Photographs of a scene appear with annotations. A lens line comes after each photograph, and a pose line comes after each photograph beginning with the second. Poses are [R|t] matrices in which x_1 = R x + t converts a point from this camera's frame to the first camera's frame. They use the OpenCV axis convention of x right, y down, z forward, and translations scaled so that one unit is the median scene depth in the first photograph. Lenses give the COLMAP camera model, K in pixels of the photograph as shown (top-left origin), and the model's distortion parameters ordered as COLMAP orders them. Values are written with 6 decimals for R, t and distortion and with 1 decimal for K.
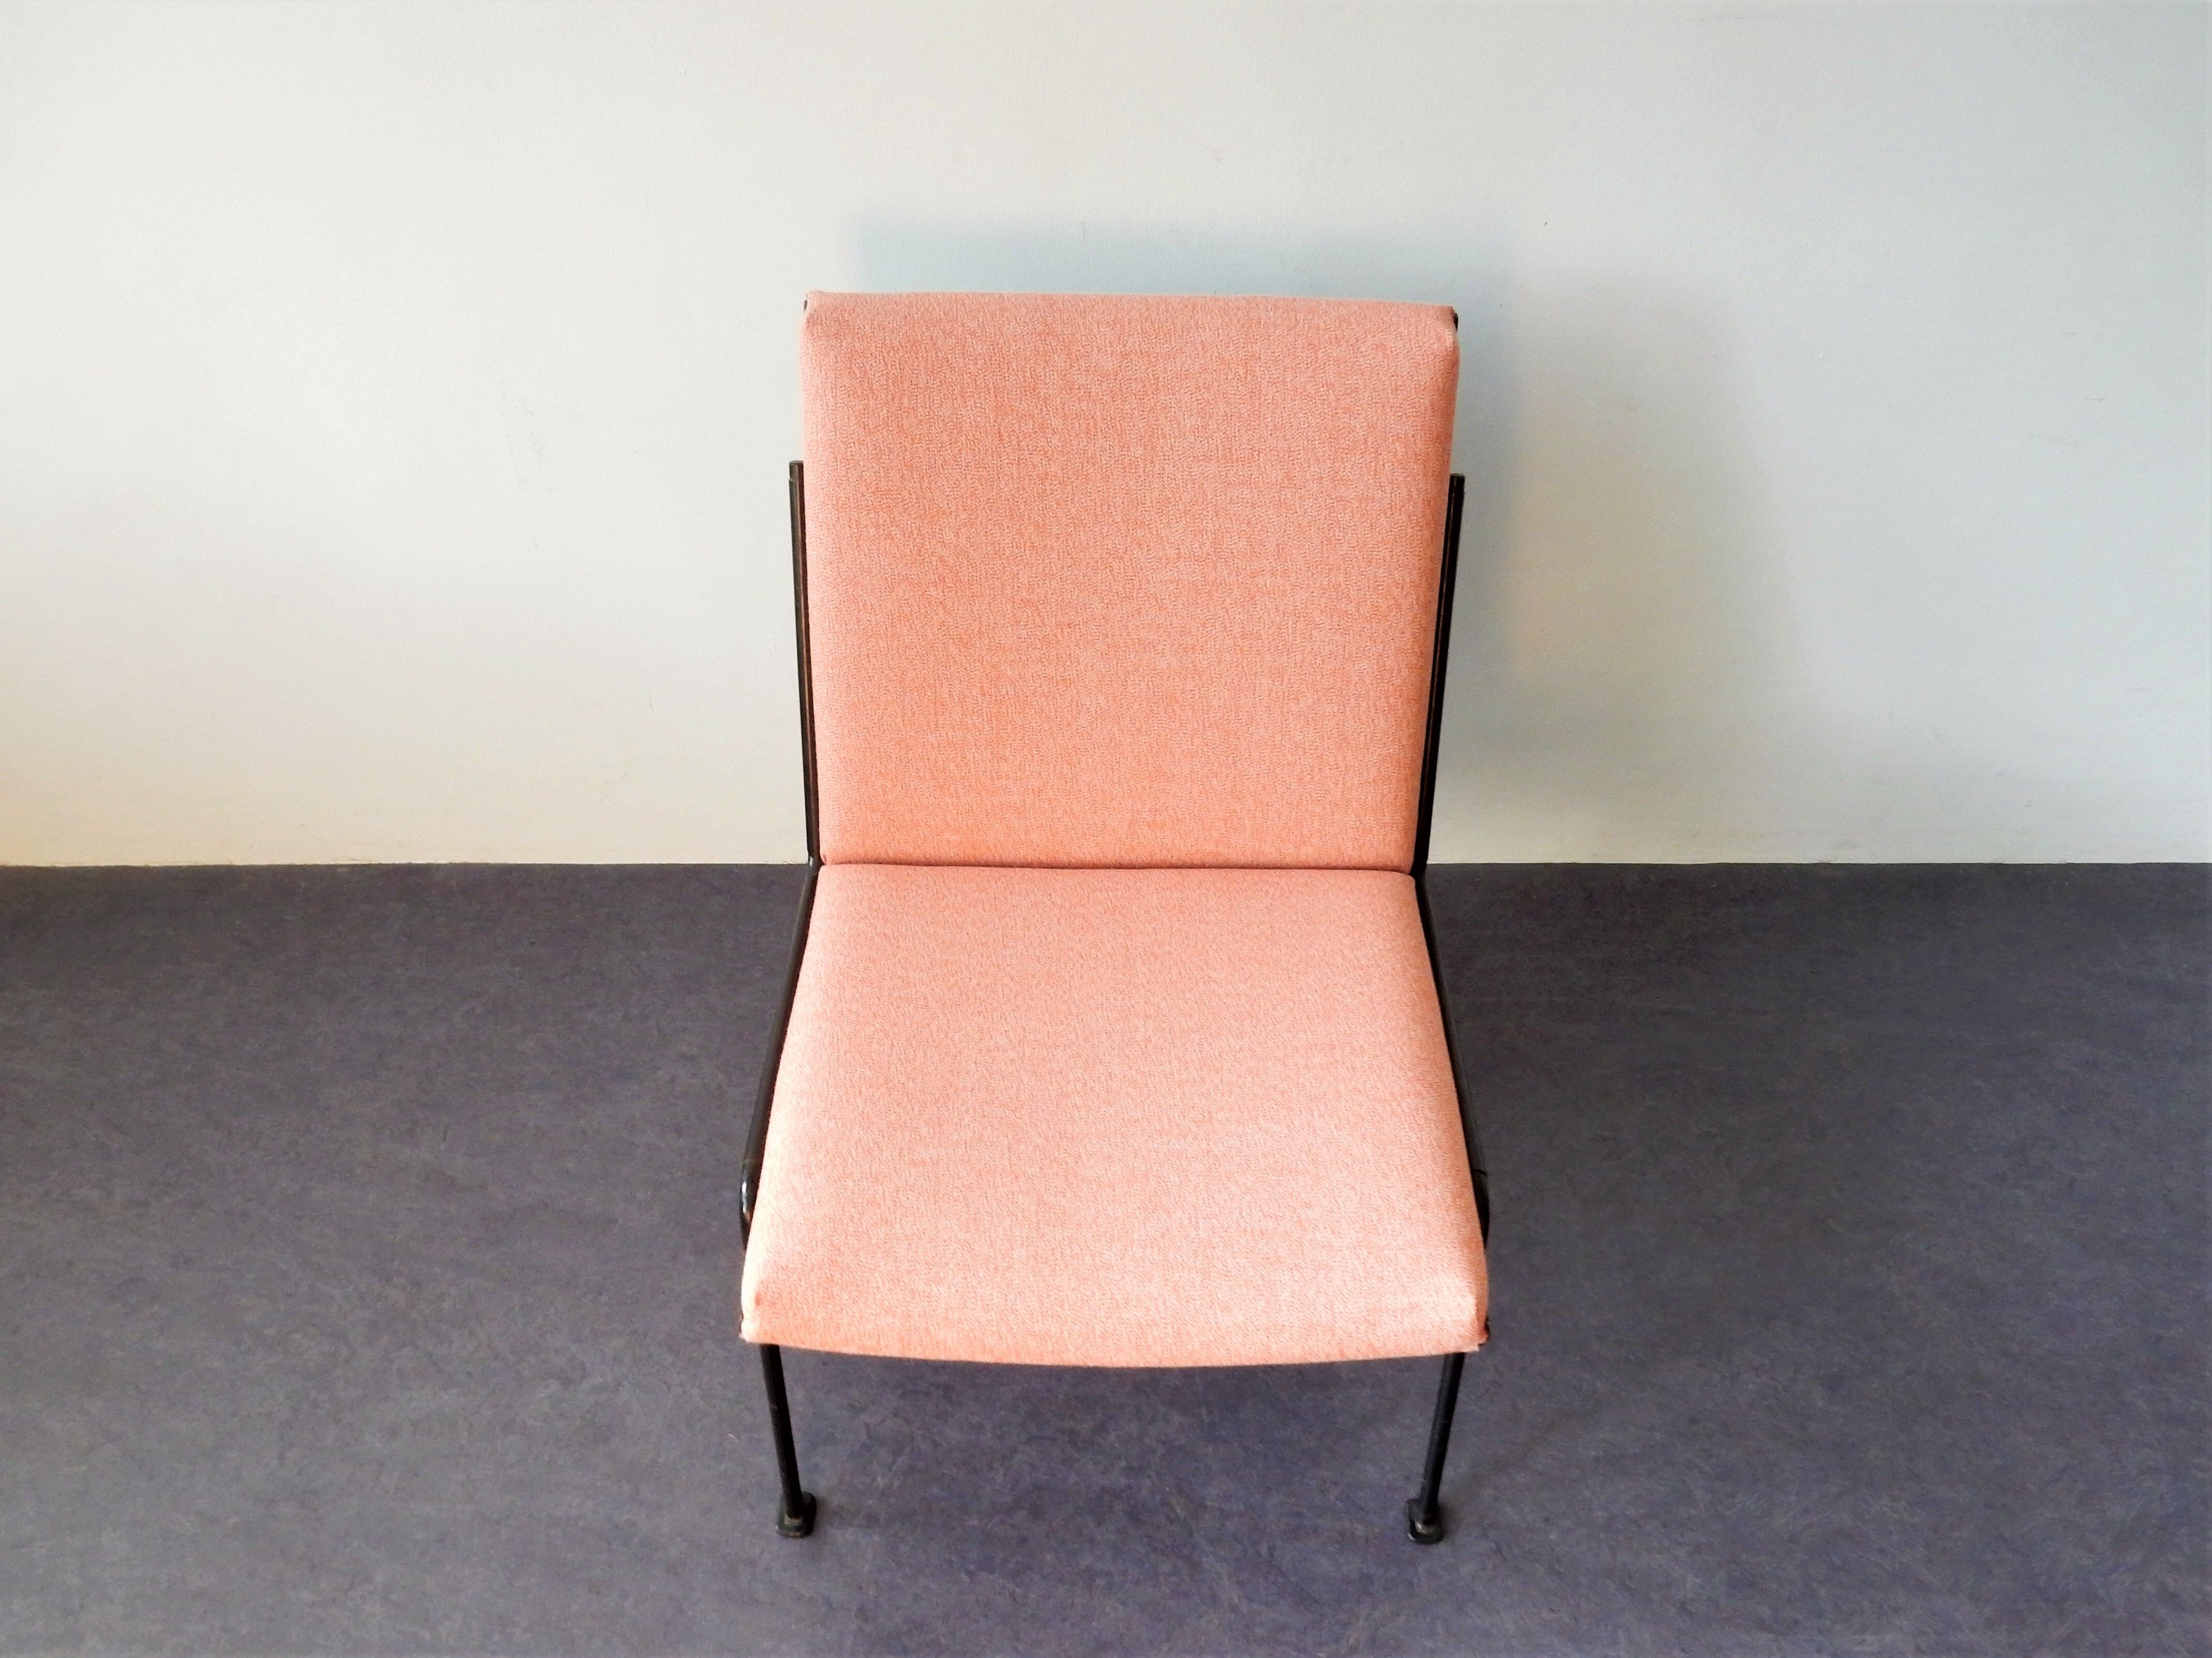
lens RADIAL K [[1594.8, 0, 1111.5], [0, 1594.8, 828.5], [0, 0, 1]] dist [0.058155, 0.068384]
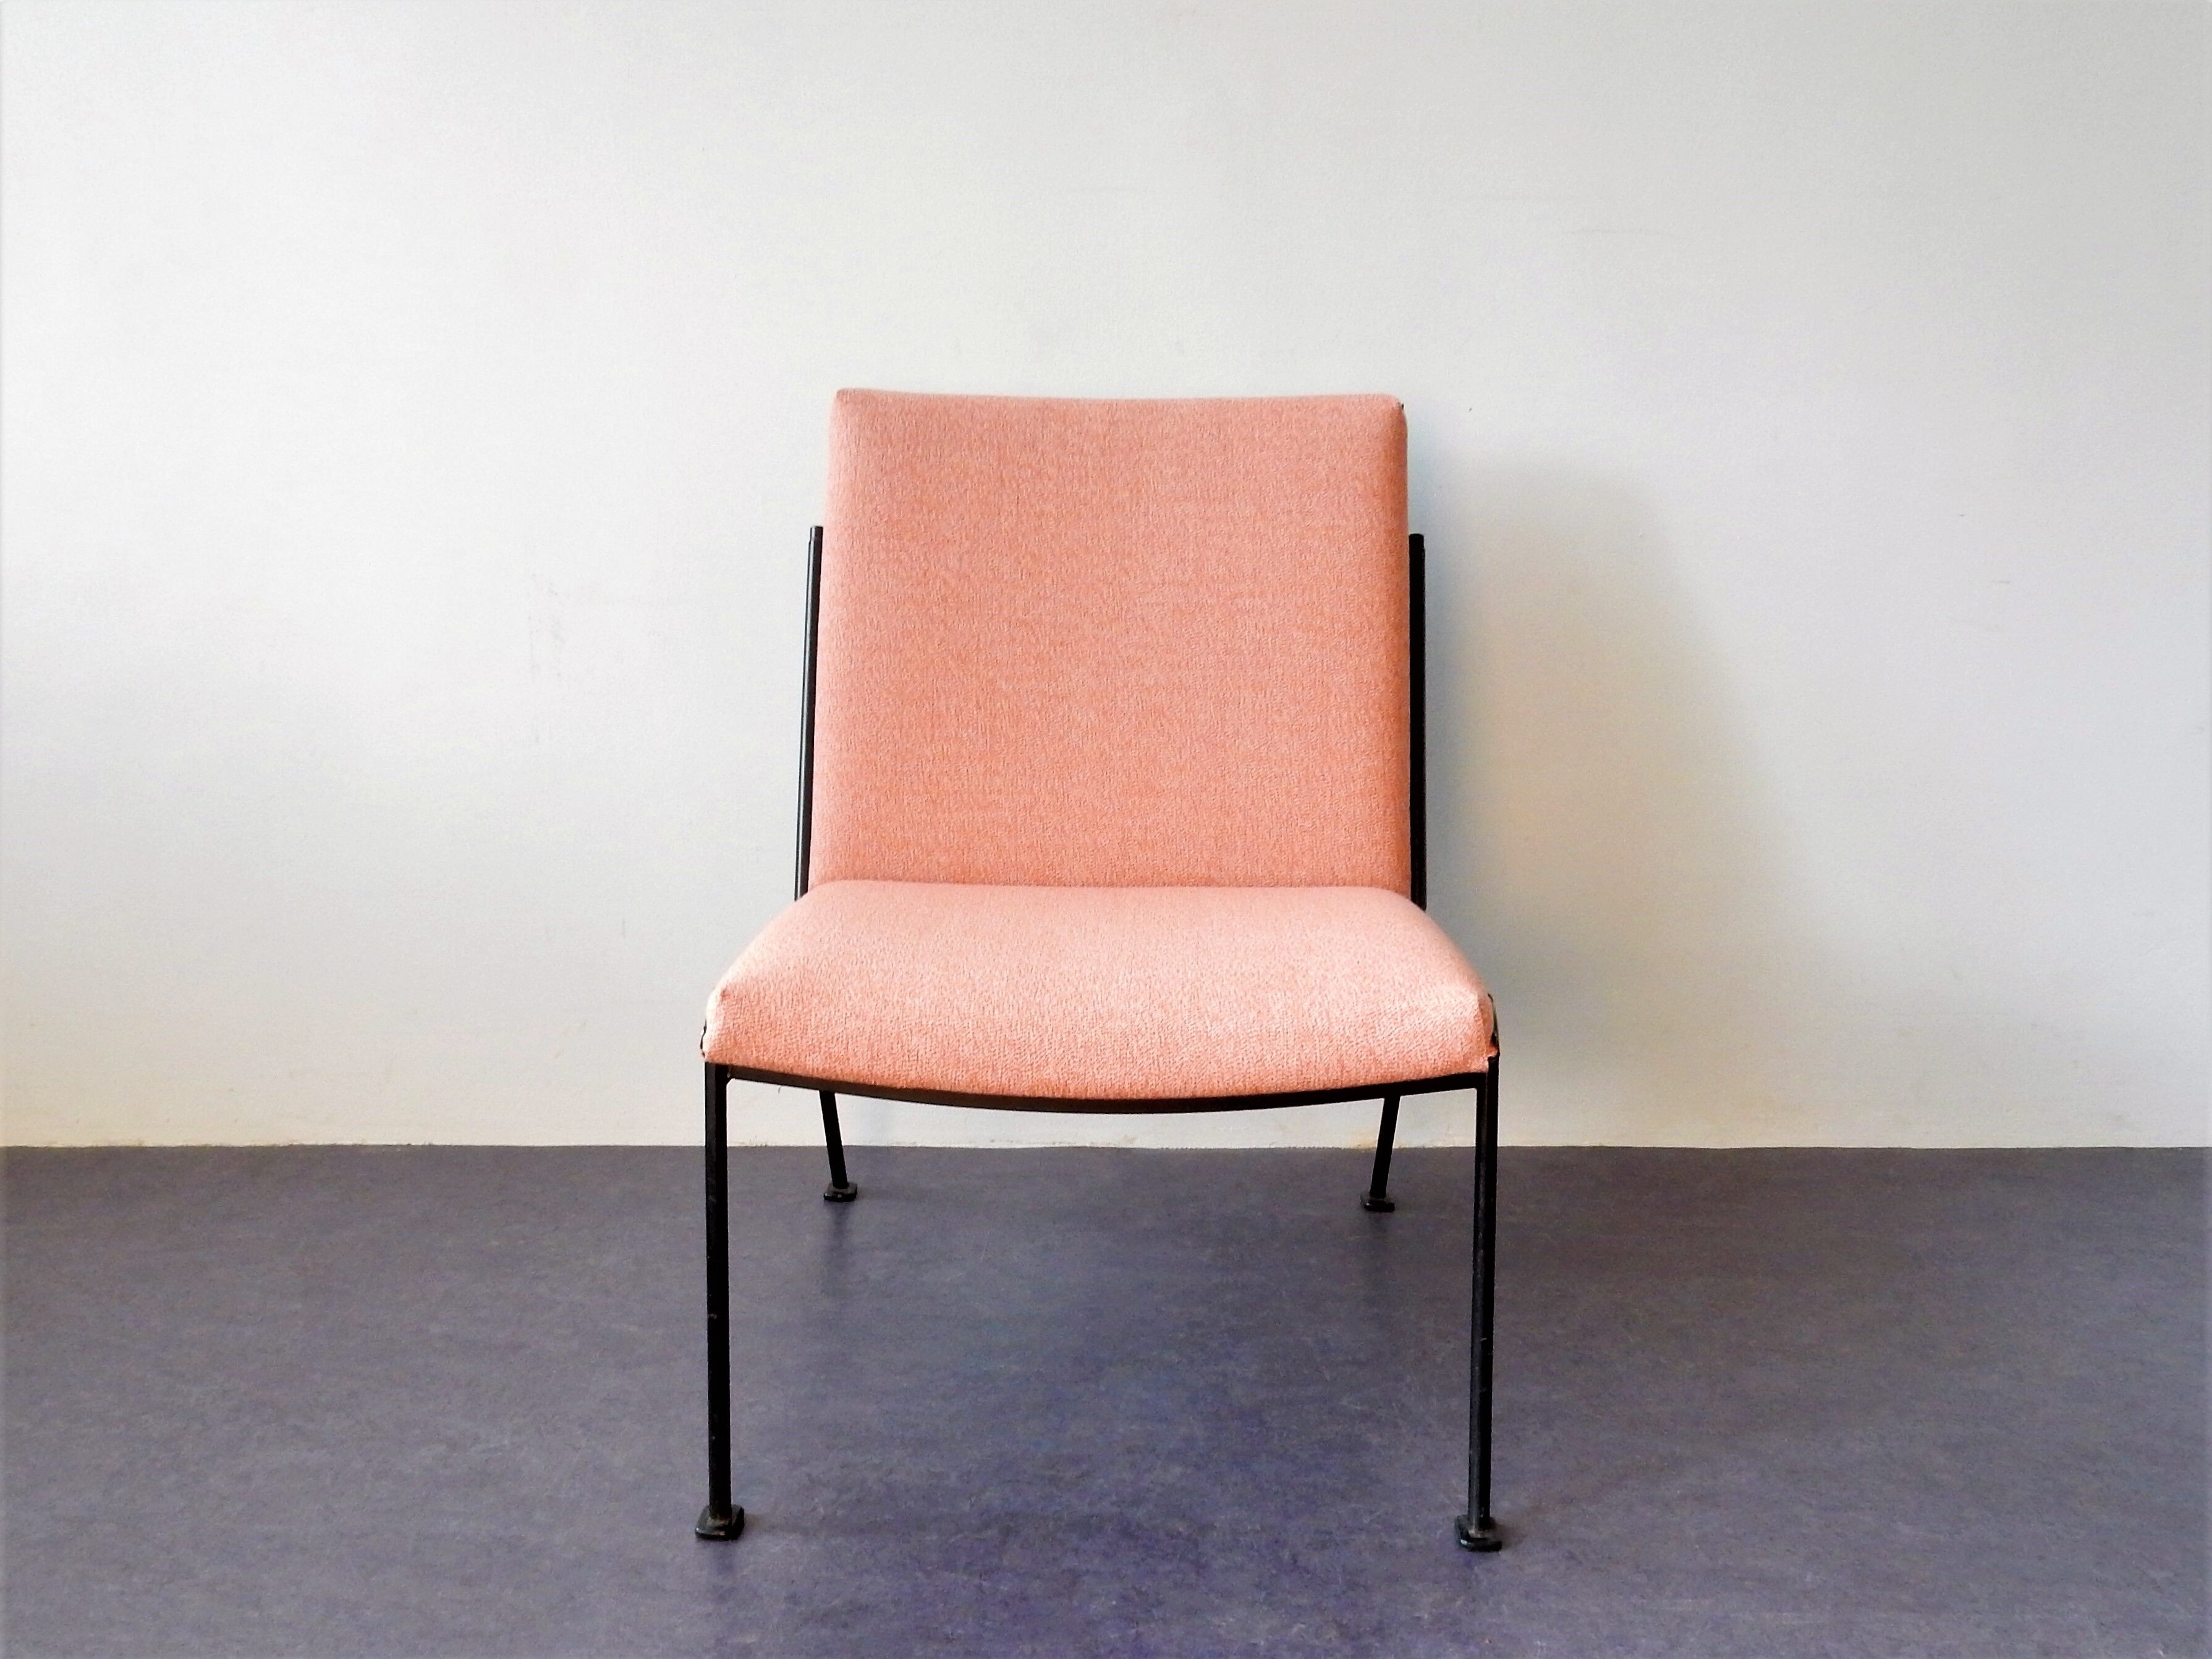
lens RADIAL K [[1769.5, 0, 1106.0], [0, 1769.5, 829.5], [0, 0, 1]] dist [0.107175, 0.002374]
pose [[0.999949, -0.004772, -0.008856, 0.013010], [-0.000030, 0.878897, -0.477011, 0.550759], [0.010060, 0.476987, 0.878853, 0.022378]]
